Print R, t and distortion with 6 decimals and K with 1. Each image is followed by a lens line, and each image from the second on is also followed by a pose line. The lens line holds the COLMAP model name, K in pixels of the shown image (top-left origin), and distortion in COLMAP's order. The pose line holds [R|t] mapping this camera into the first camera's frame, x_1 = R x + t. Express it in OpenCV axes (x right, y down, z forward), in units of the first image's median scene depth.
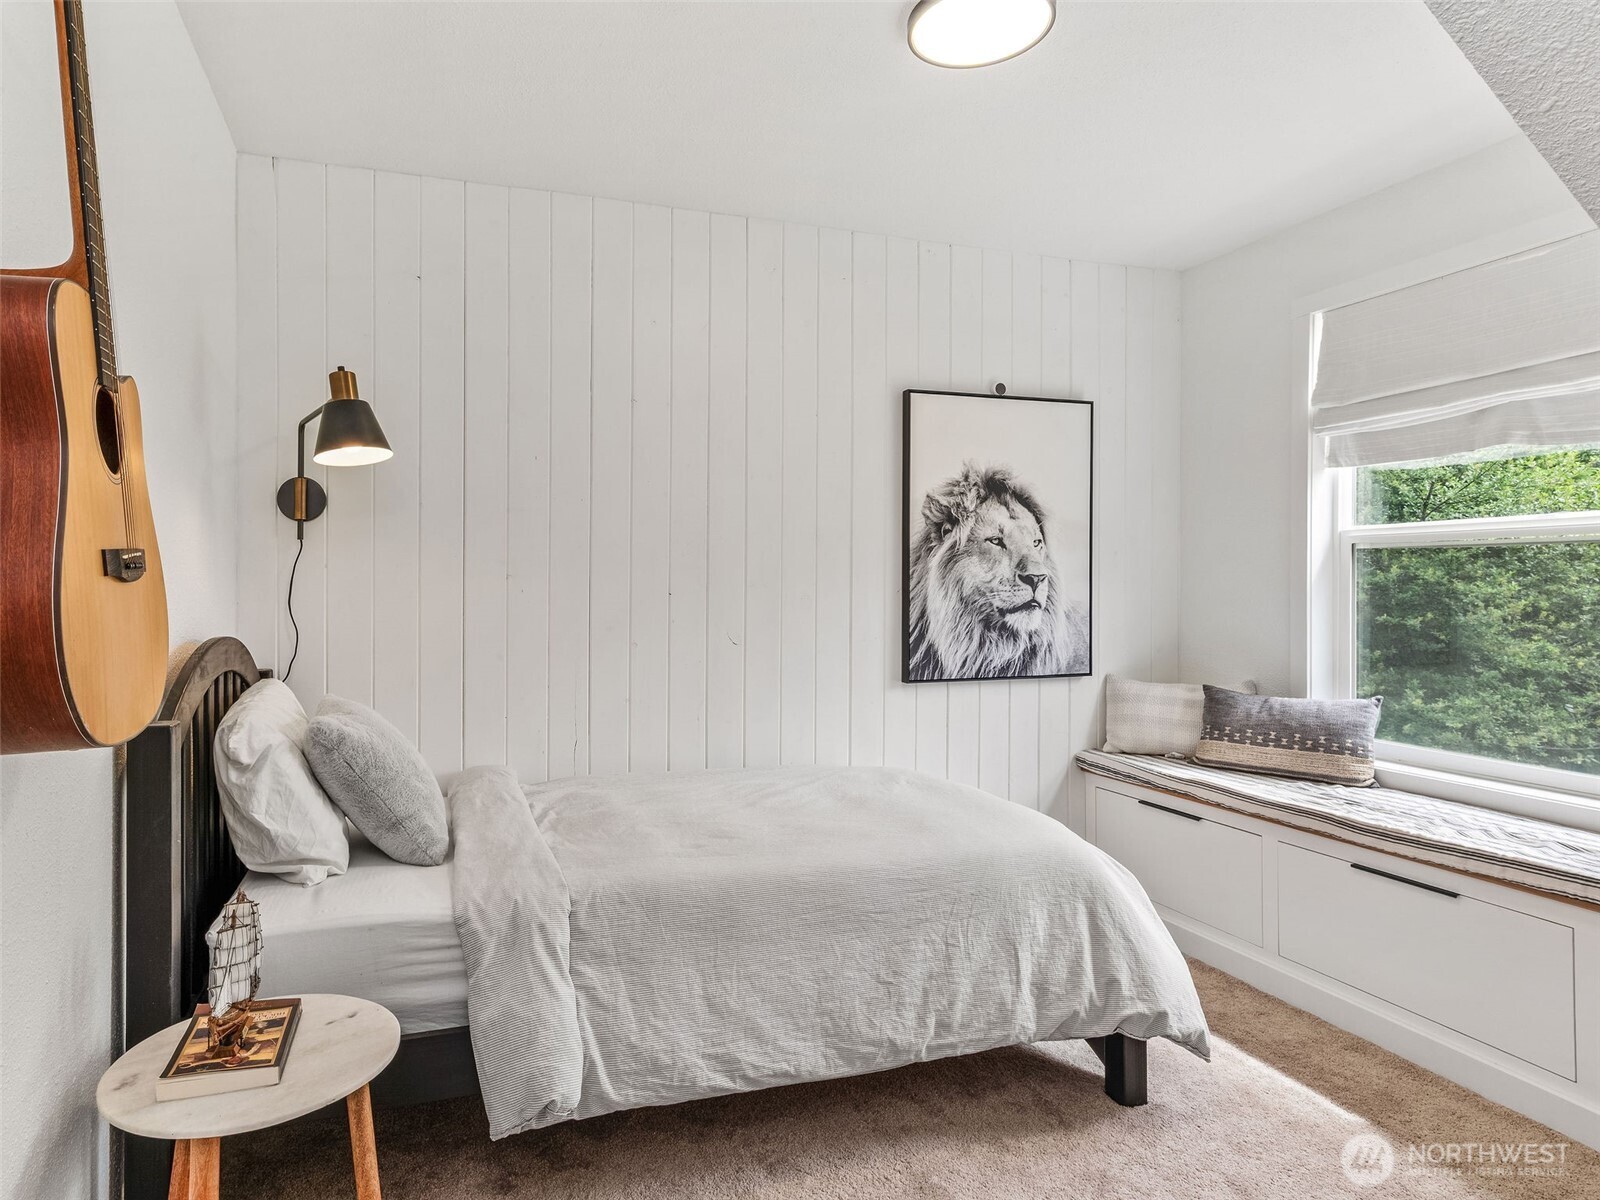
lens RADIAL K [[861.6, 0, 774.2], [0, 861.6, 591.9], [0, 0, 1]] dist [0.005530, 0.003452]
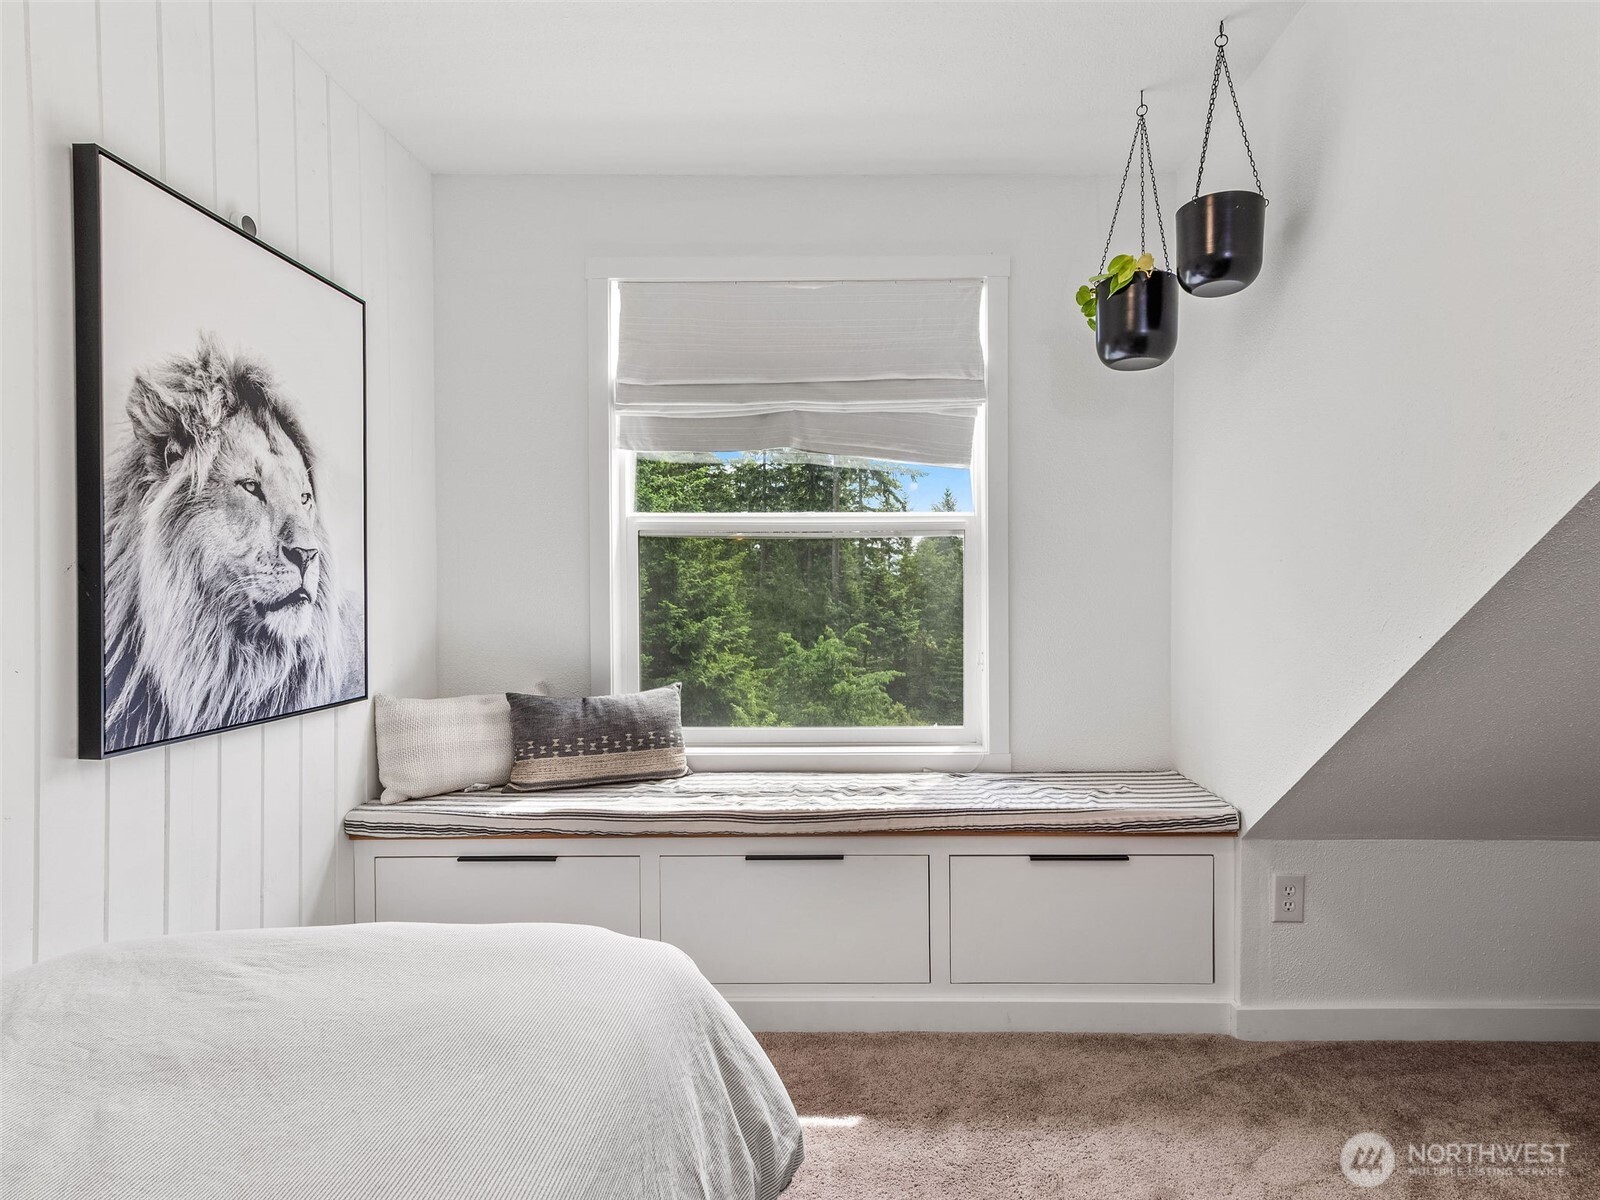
lens RADIAL K [[841.0, 0, 808.1], [0, 841.0, 604.1], [0, 0, 1]] dist [0.023106, -0.002888]
pose [[0.384803, -0.014926, 0.922878, -0.130961], [0.006852, 0.999888, 0.013315, 0.015371], [-0.922973, 0.001200, 0.384862, 0.441673]]
